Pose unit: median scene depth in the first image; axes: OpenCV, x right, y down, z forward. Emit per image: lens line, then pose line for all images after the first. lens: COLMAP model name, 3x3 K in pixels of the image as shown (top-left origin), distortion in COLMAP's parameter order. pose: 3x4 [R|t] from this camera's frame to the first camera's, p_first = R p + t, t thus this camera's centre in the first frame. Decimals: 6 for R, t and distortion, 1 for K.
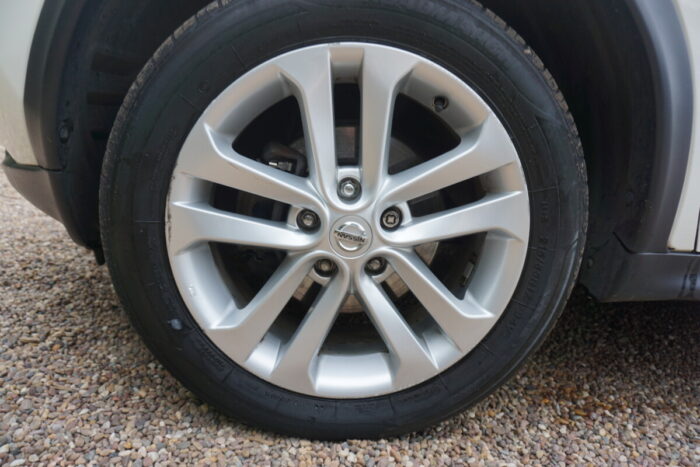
lens RADIAL K [[459.6, 0, 348.4], [0, 459.6, 235.4], [0, 0, 1]] dist [-0.031021, 0.005379]
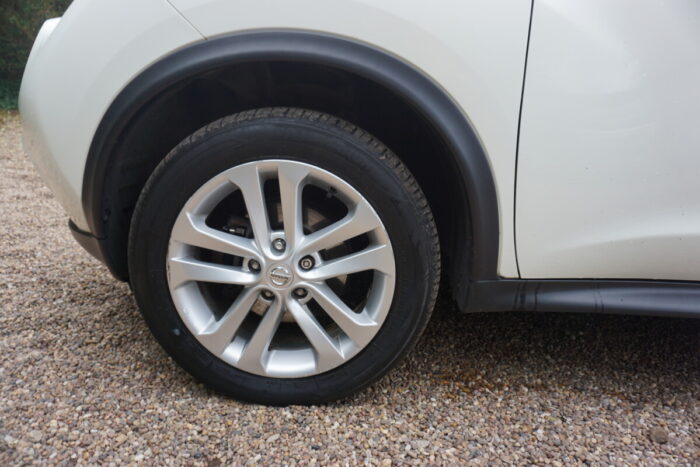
lens RADIAL K [[473.2, 0, 358.5], [0, 473.2, 234.1], [0, 0, 1]] dist [-0.042761, 0.002700]
pose [[0.996117, -0.030098, -0.082736, 0.378310], [0.031529, 0.999374, 0.016046, -0.145559], [0.082201, -0.018592, 0.996442, -0.545783]]
